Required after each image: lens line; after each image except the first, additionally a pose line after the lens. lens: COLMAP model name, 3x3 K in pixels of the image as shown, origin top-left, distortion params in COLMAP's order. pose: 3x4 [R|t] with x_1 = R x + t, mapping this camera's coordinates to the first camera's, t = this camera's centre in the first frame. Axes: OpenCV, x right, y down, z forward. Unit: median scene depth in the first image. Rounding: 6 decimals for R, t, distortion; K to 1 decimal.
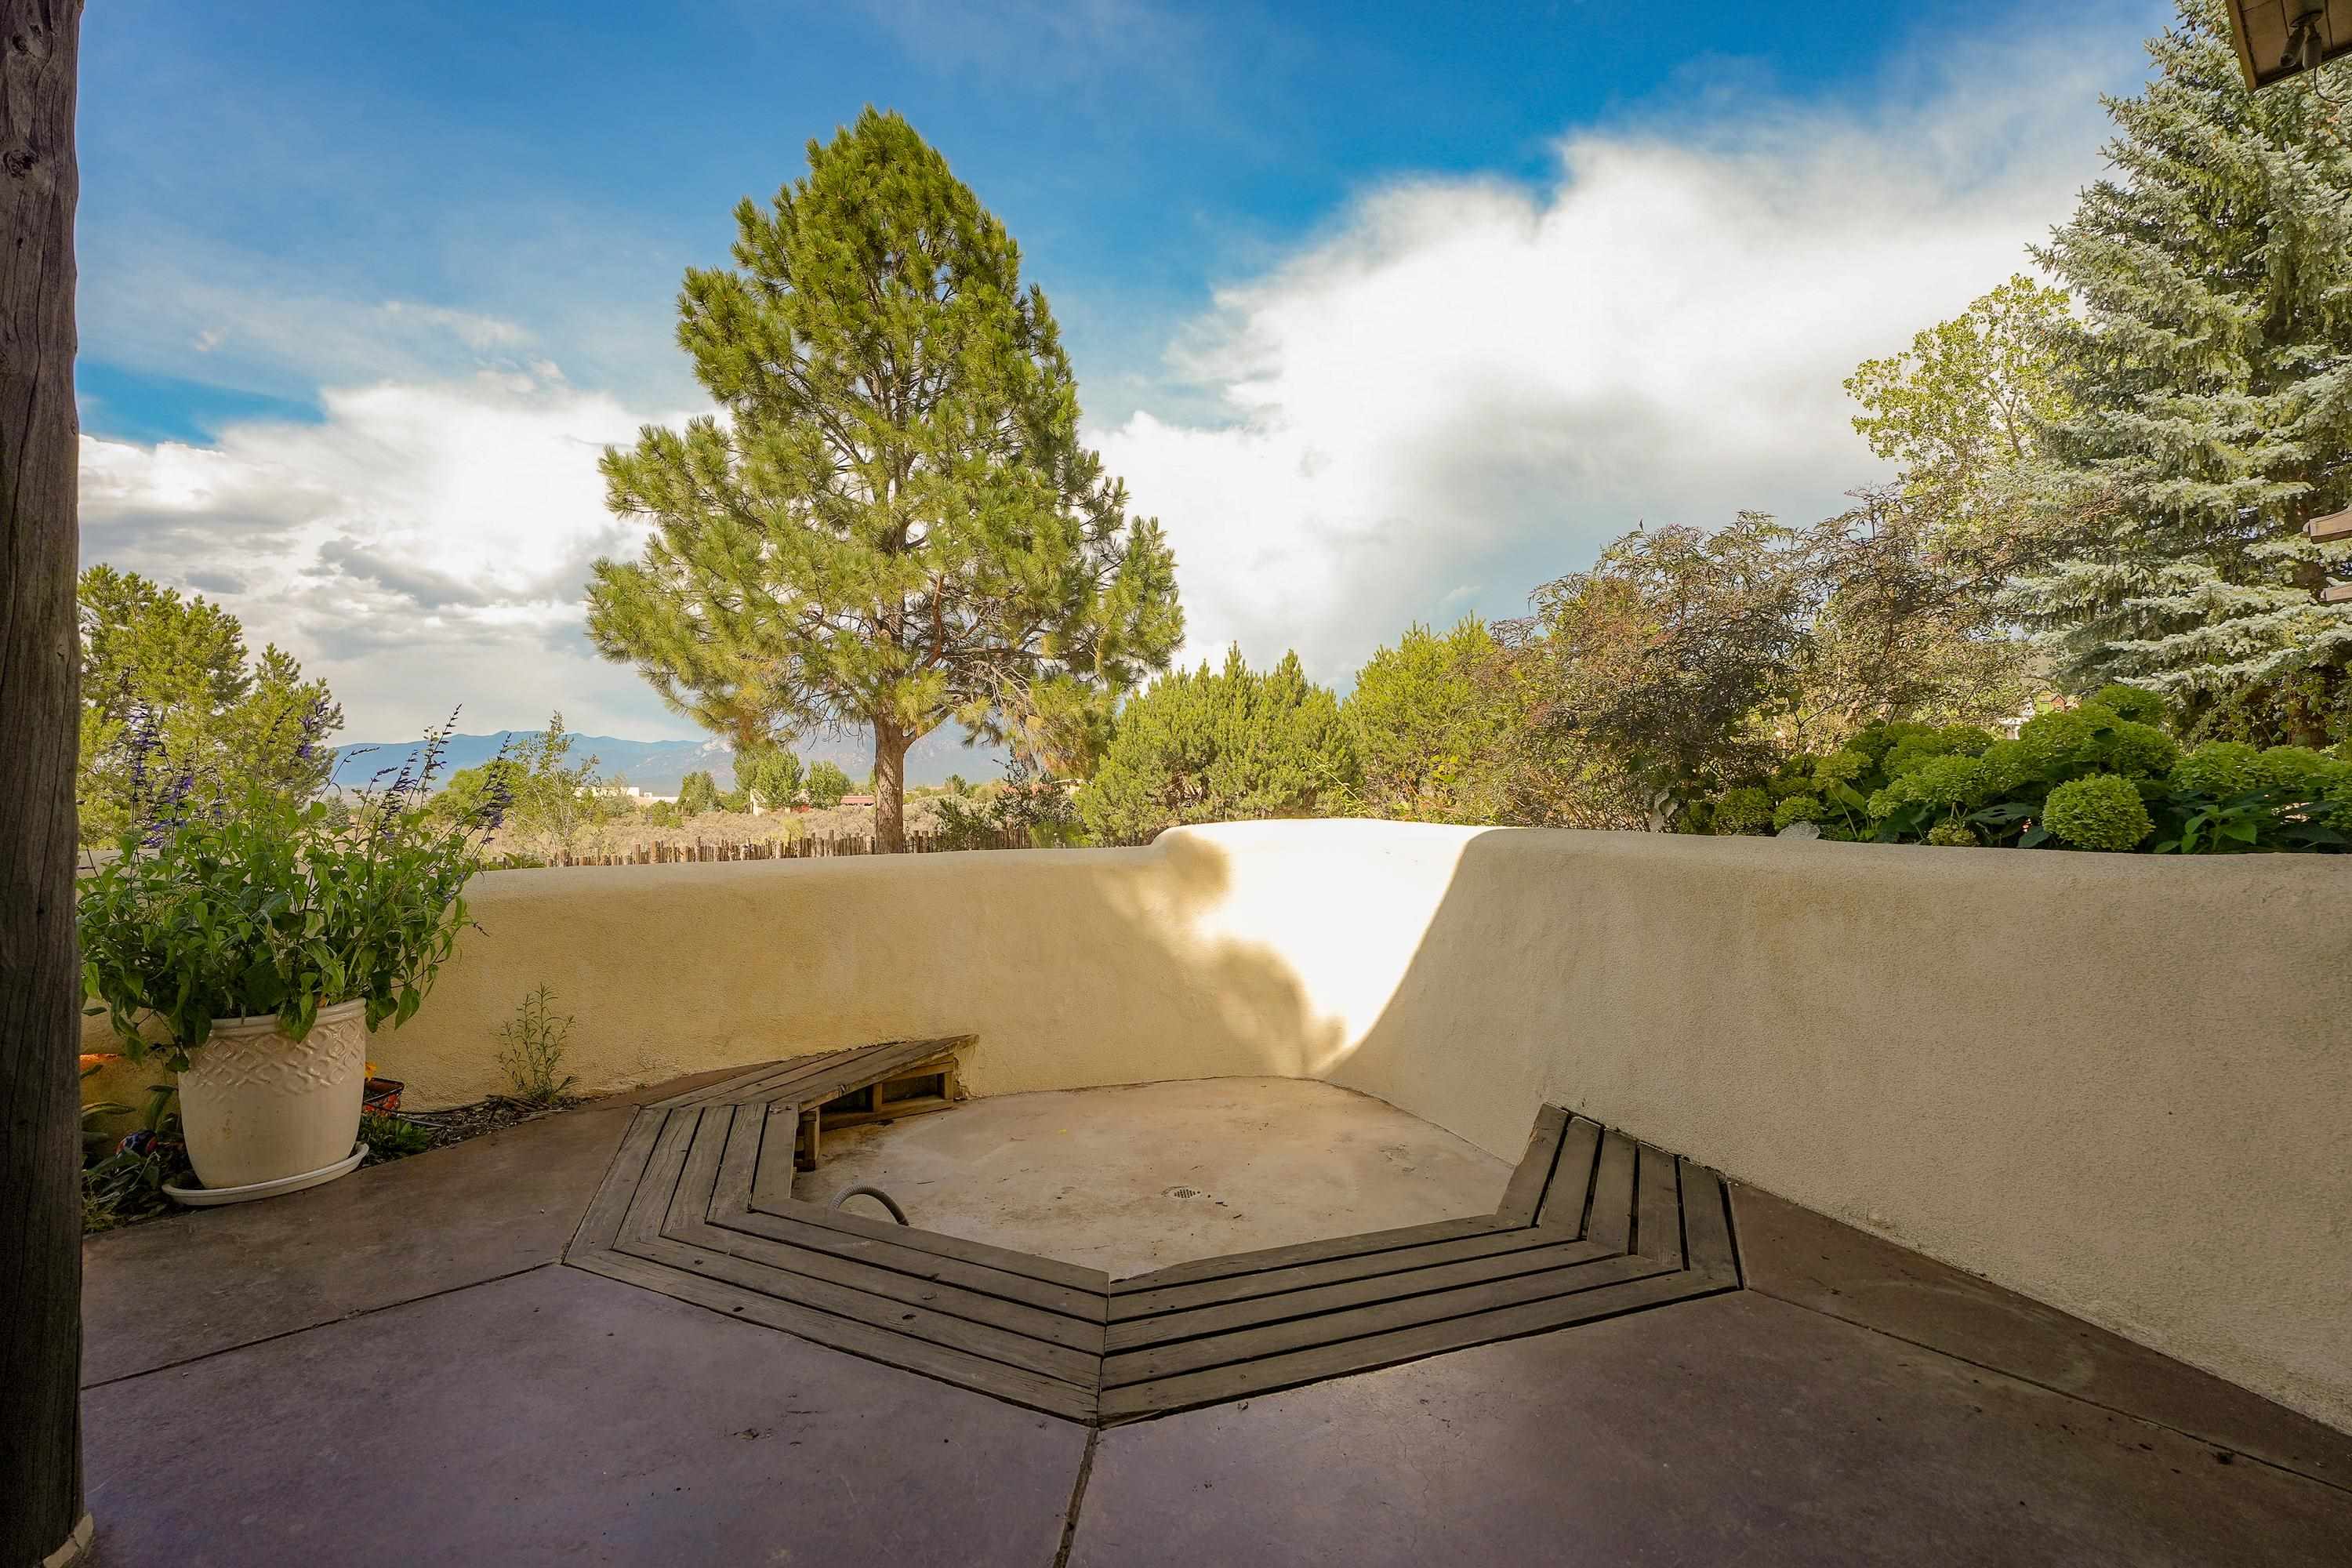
lens RADIAL K [[1052.1, 0, 1160.6], [0, 1052.1, 781.6], [0, 0, 1]] dist [-0.000239, 0.003679]
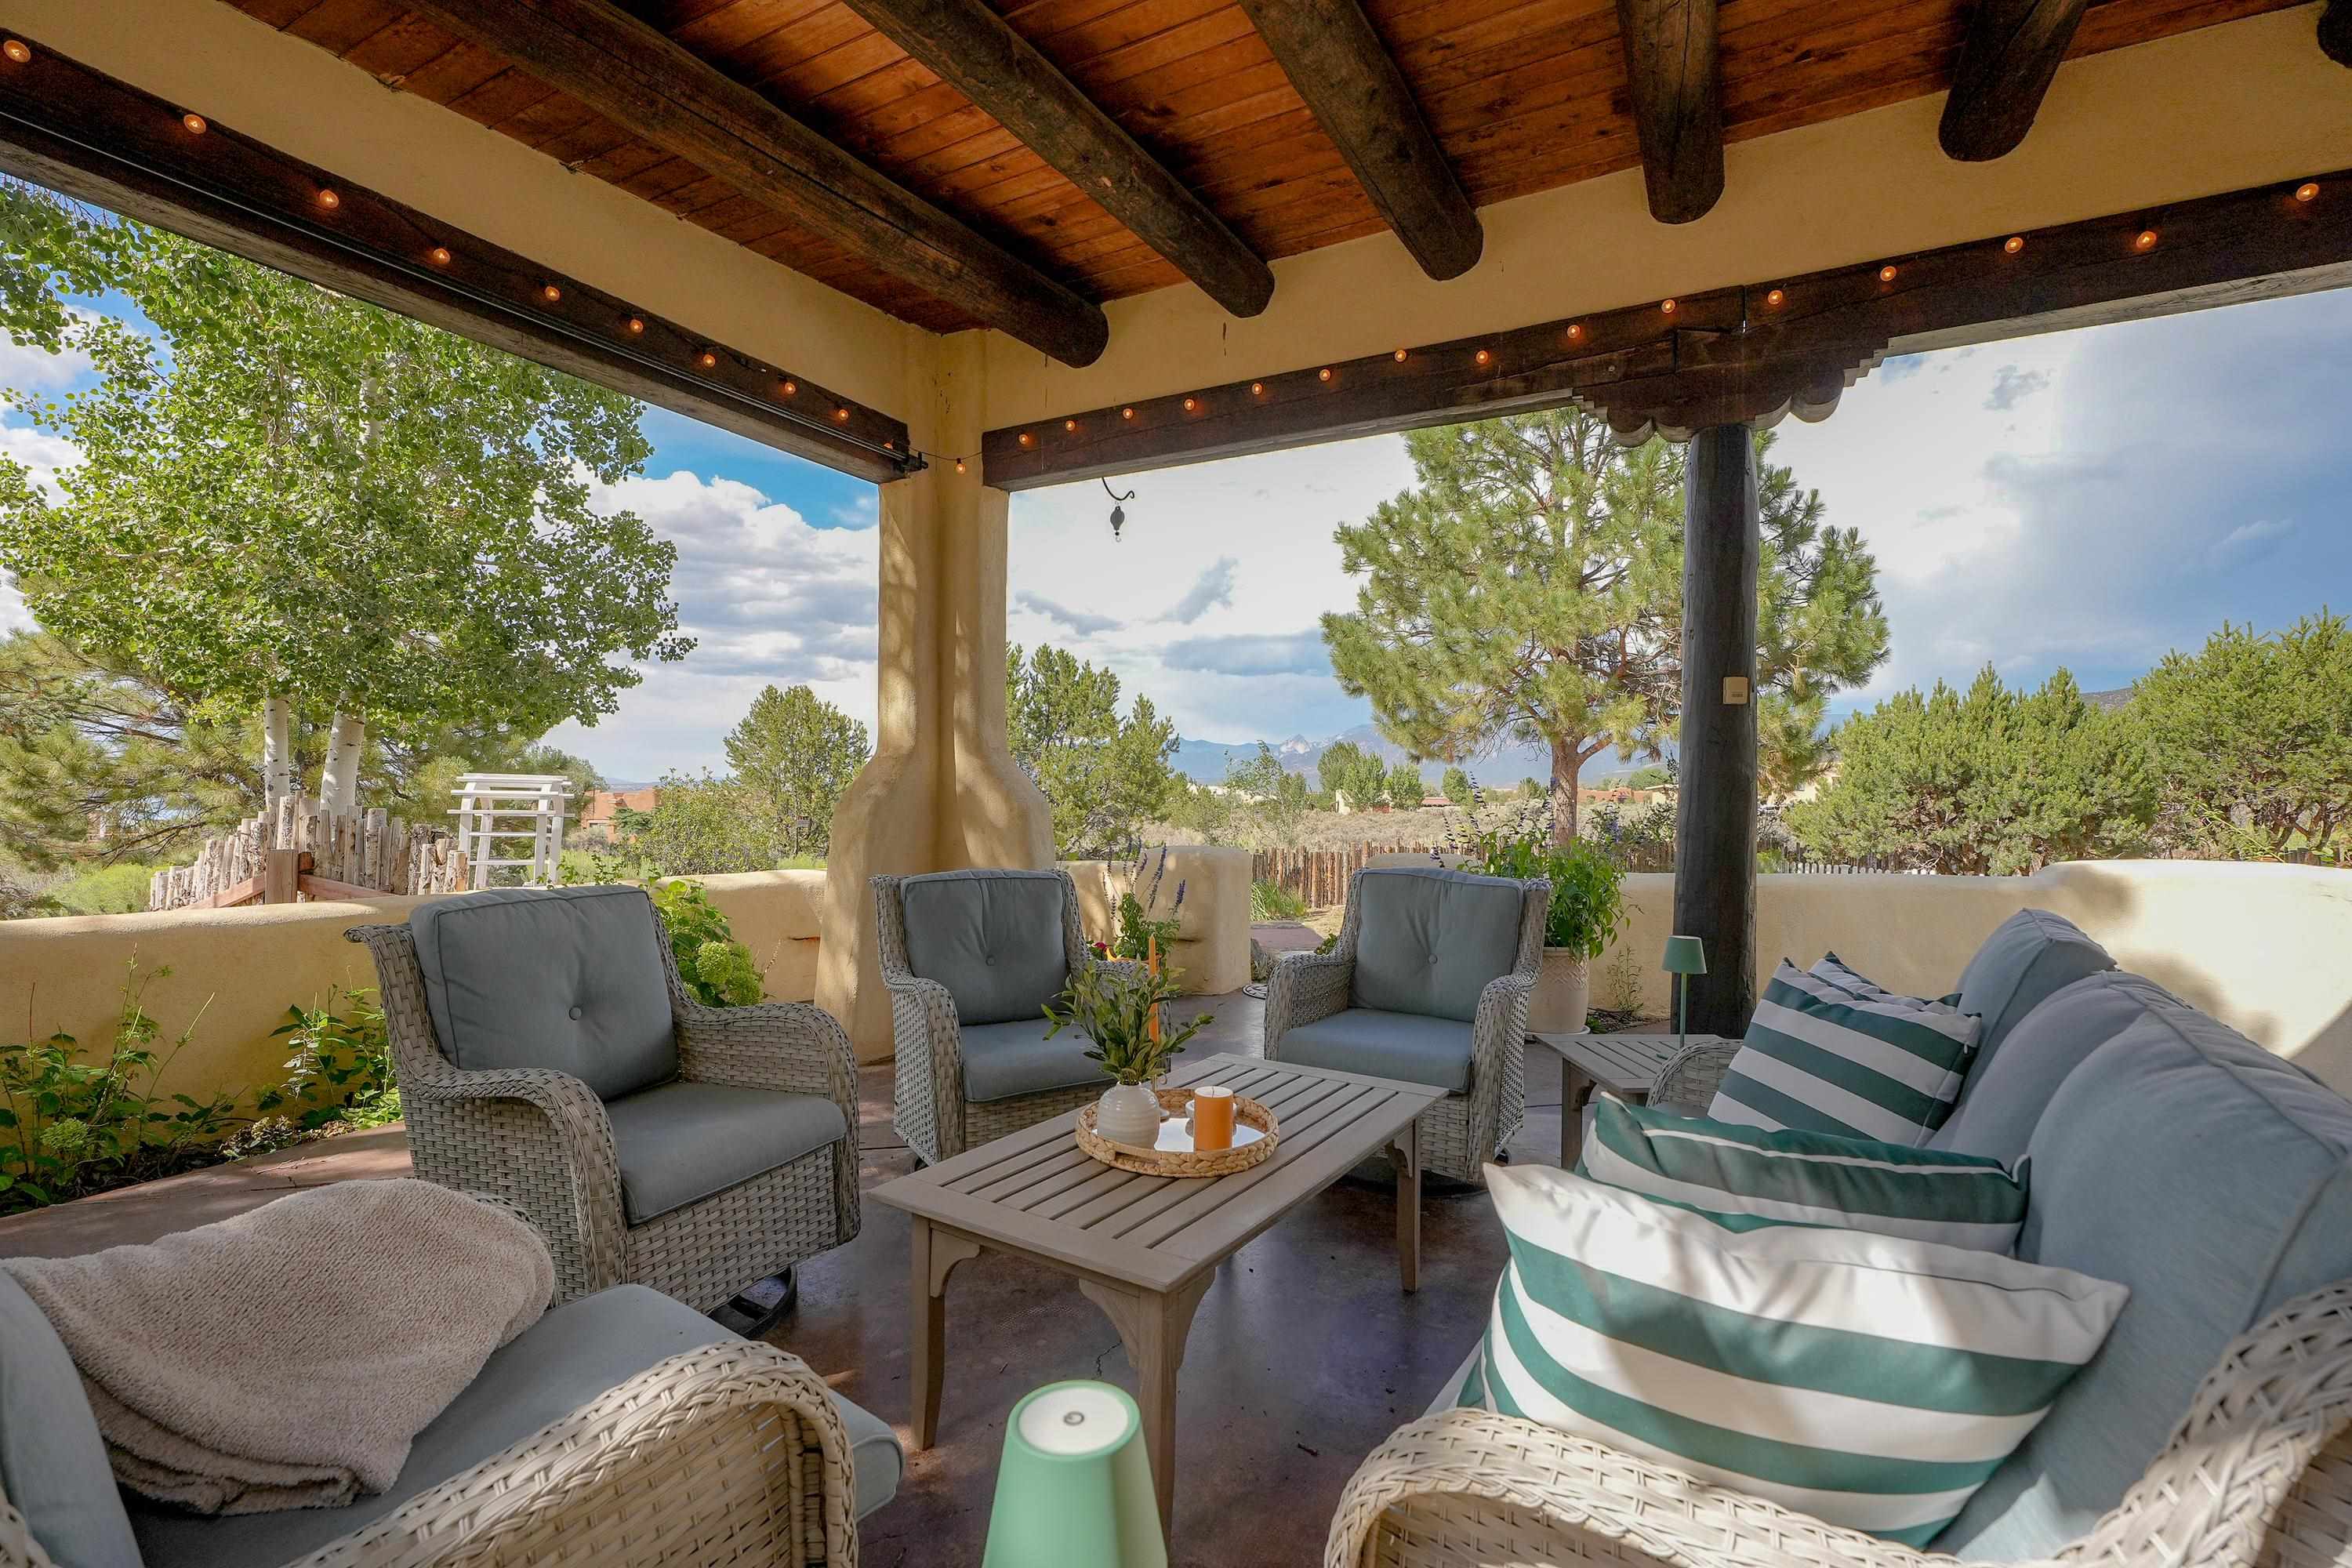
lens RADIAL K [[1052.1, 0, 1172.8], [0, 1052.1, 778.2], [0, 0, 1]] dist [-0.000239, 0.003679]
pose [[0.872238, 0.010296, -0.488973, -0.088099], [-0.012300, 0.999924, -0.000885, -0.011990], [0.488927, 0.006786, 0.872299, -0.175551]]
